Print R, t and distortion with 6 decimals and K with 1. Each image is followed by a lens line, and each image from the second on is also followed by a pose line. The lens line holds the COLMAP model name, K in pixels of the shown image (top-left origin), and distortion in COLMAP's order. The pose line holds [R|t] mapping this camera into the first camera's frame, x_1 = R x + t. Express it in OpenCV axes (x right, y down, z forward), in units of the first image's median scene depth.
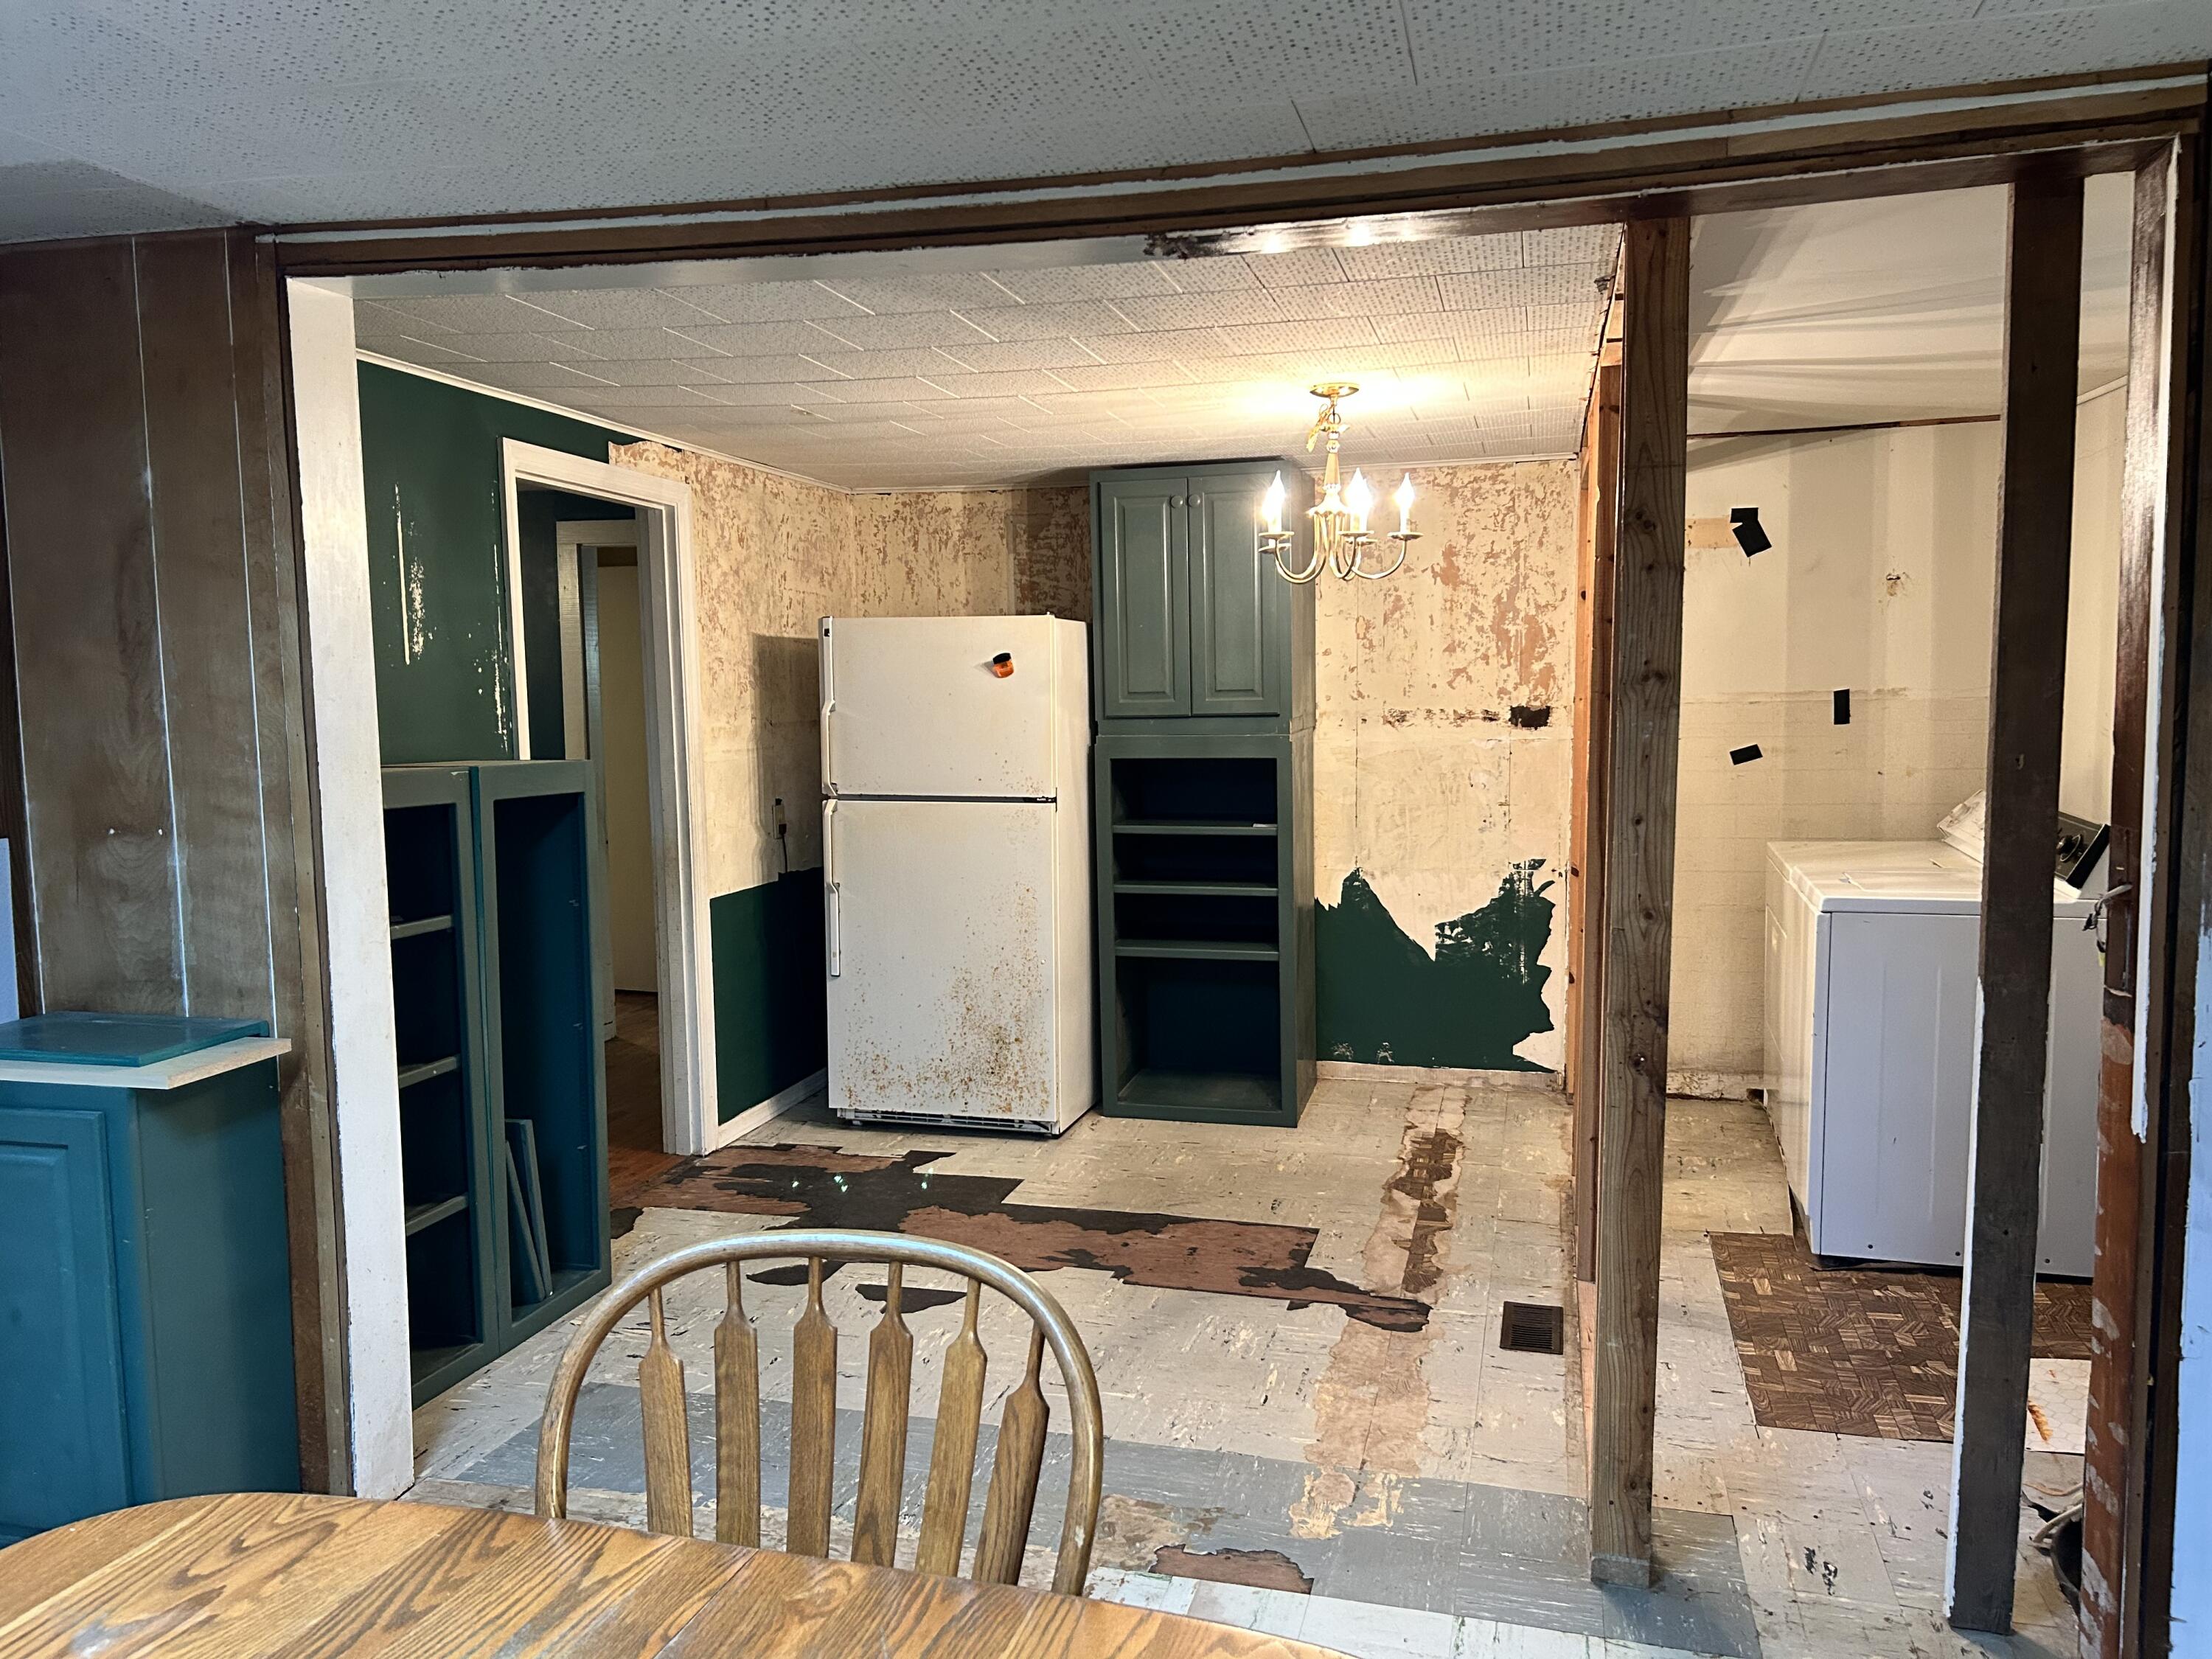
lens RADIAL K [[1644.4, 0, 1099.6], [0, 1644.4, 825.5], [0, 0, 1]] dist [0.053401, -0.054759]
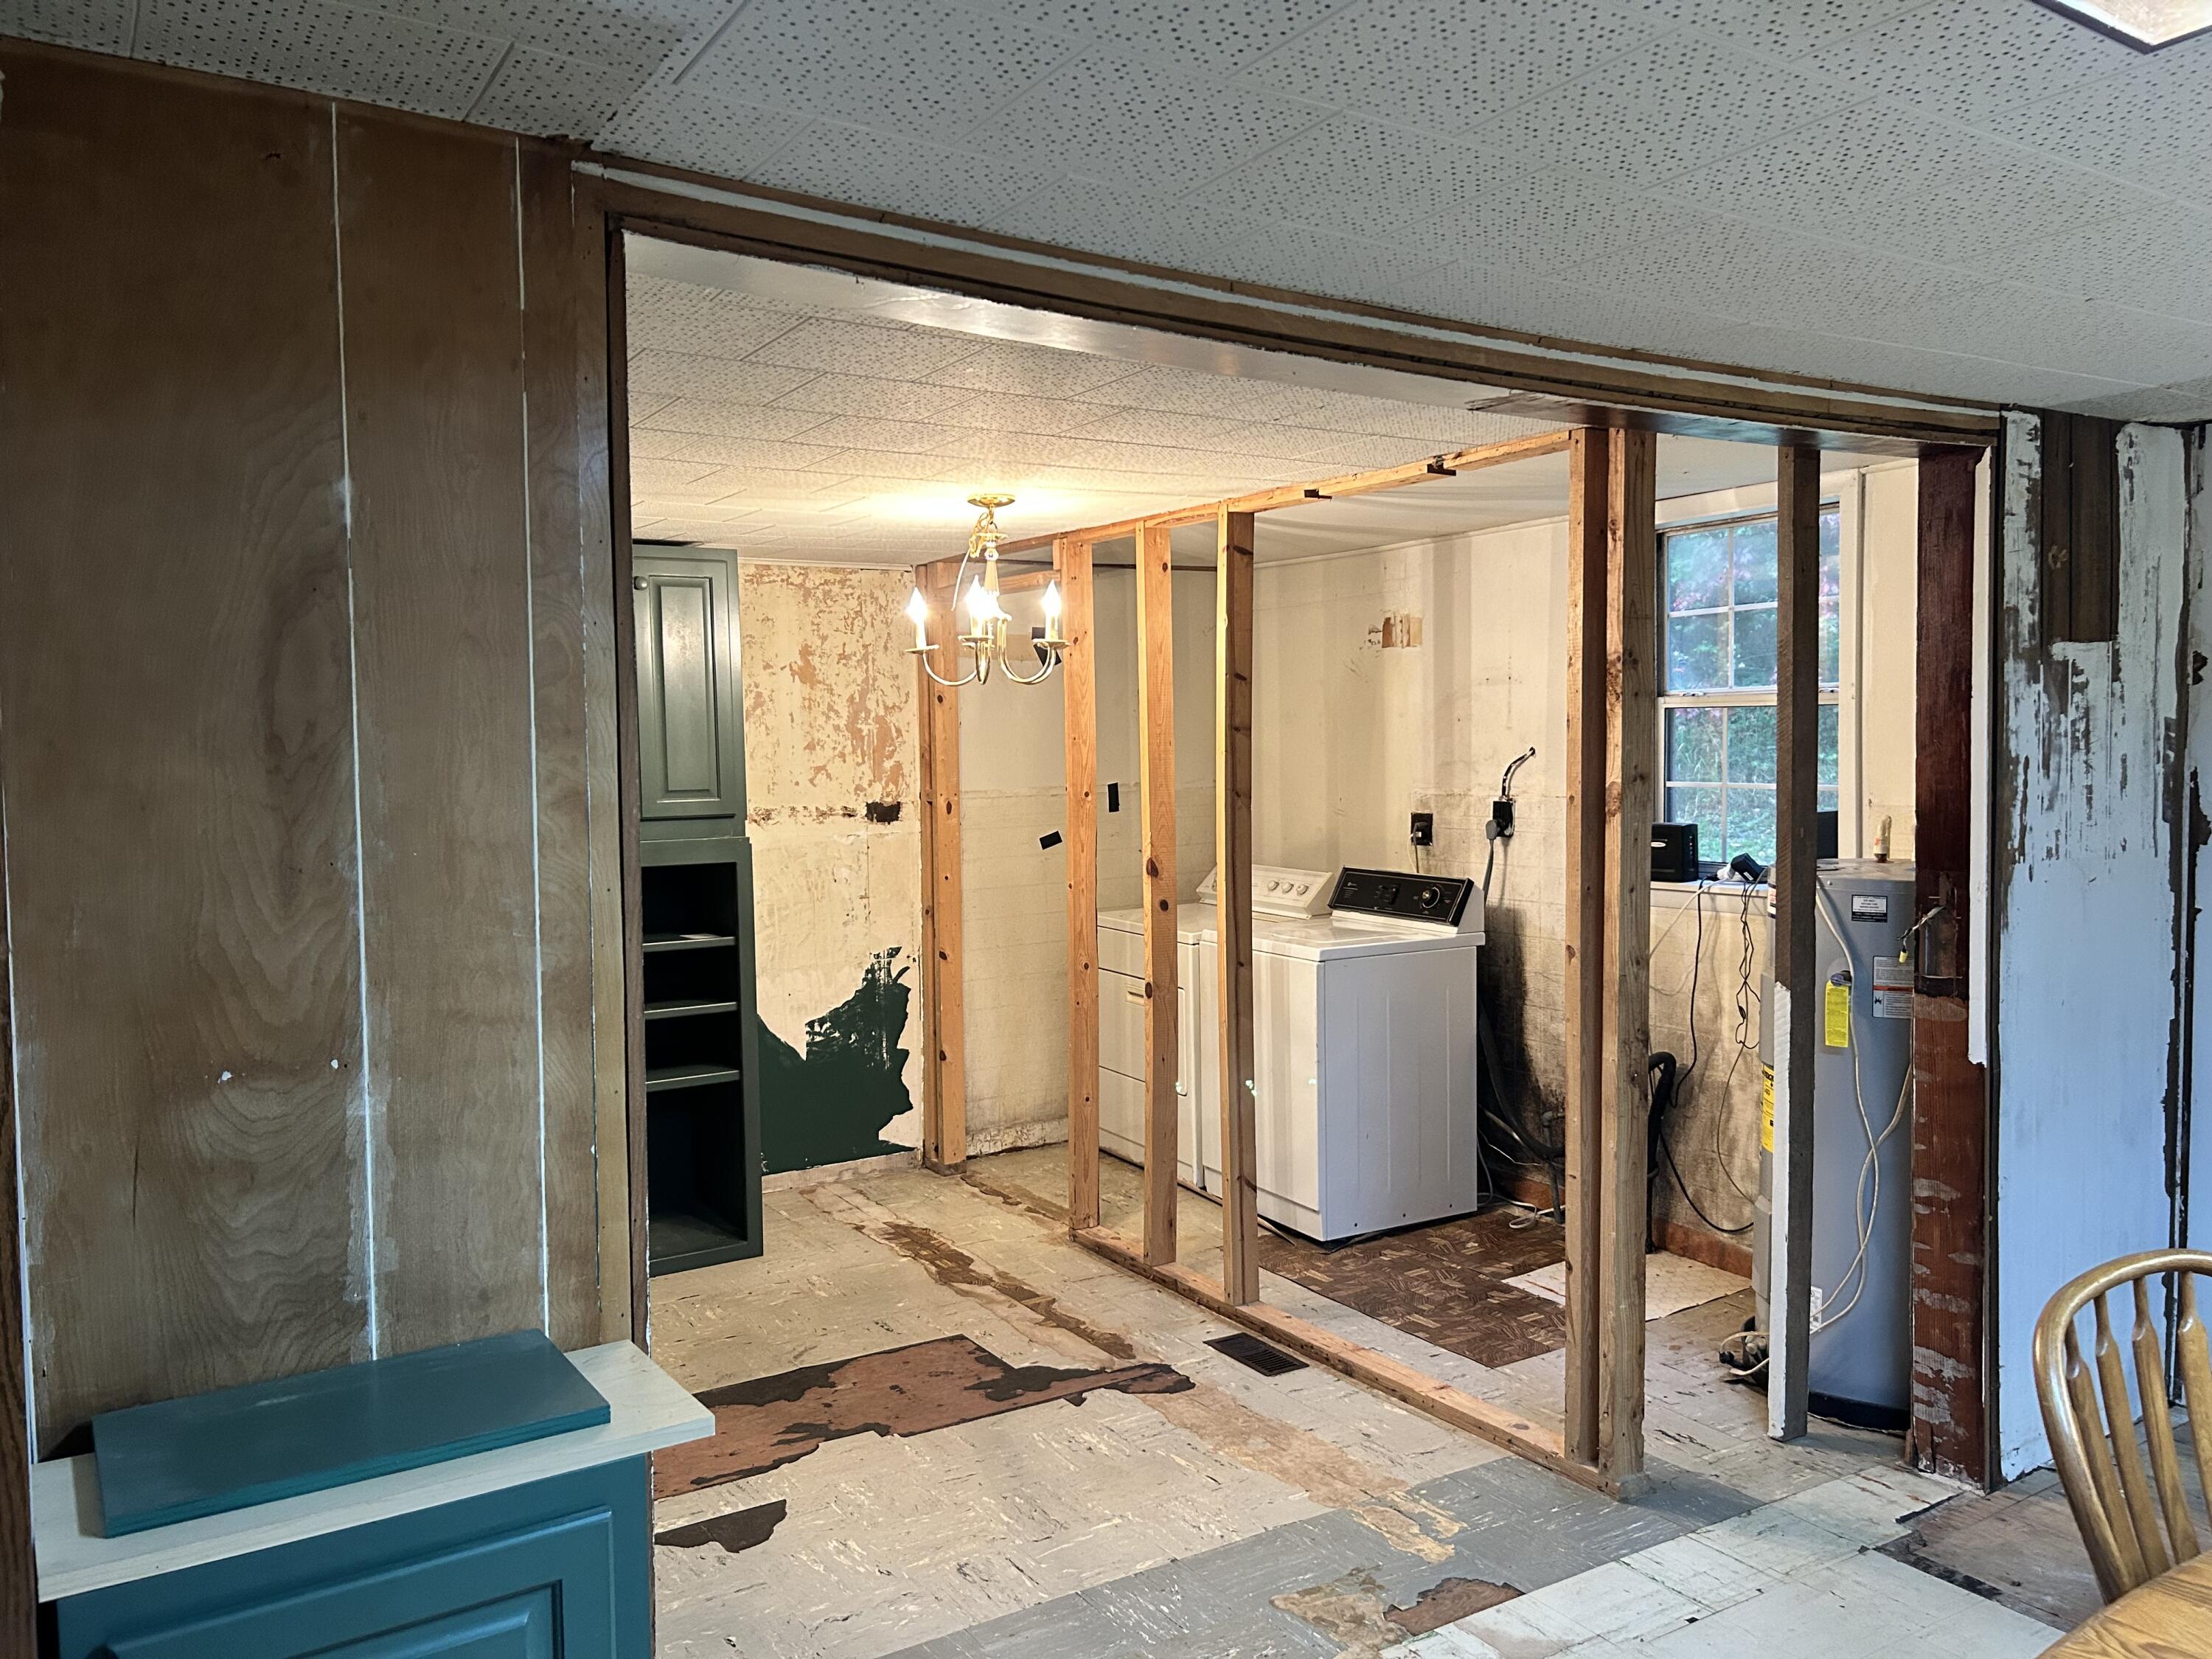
lens RADIAL K [[1644.4, 0, 1110.5], [0, 1644.4, 836.3], [0, 0, 1]] dist [0.053401, -0.054759]
pose [[0.687768, -0.039136, 0.724875, -0.540827], [0.072804, 0.997230, -0.015236, -0.033280], [-0.722271, 0.063253, 0.688712, 0.247448]]
